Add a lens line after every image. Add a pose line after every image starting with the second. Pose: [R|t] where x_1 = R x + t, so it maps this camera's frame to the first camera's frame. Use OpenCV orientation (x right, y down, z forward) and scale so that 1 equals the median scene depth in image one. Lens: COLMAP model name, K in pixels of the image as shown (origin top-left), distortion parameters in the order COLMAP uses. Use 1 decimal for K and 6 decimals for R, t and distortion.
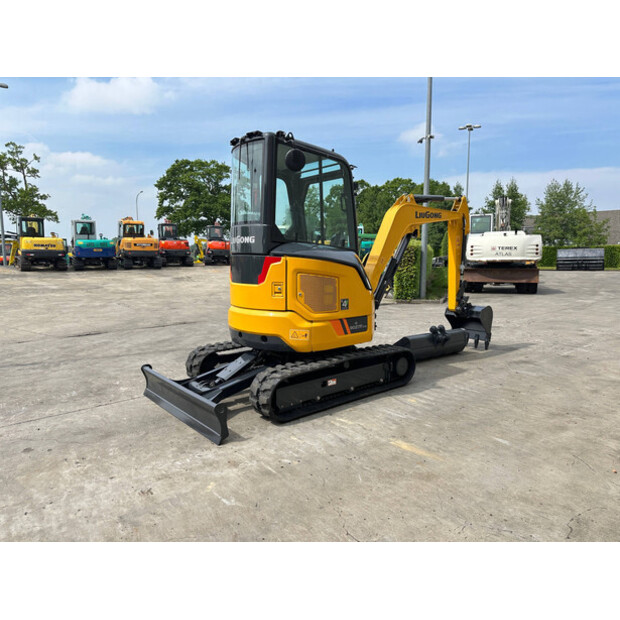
lens RADIAL K [[435.9, 0, 308.0], [0, 435.9, 309.3], [0, 0, 1]] dist [0.032515, -0.040303]
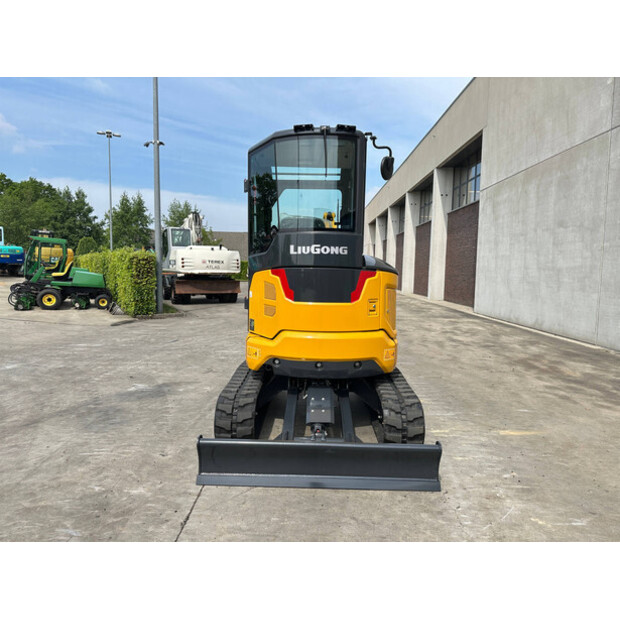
lens RADIAL K [[435.9, 0, 307.1], [0, 435.9, 309.8], [0, 0, 1]] dist [0.032515, -0.040303]
pose [[0.650516, -0.055633, 0.757452, -0.828322], [0.073966, 0.997213, 0.009719, -0.058734], [-0.755882, 0.049704, 0.652818, 0.509196]]
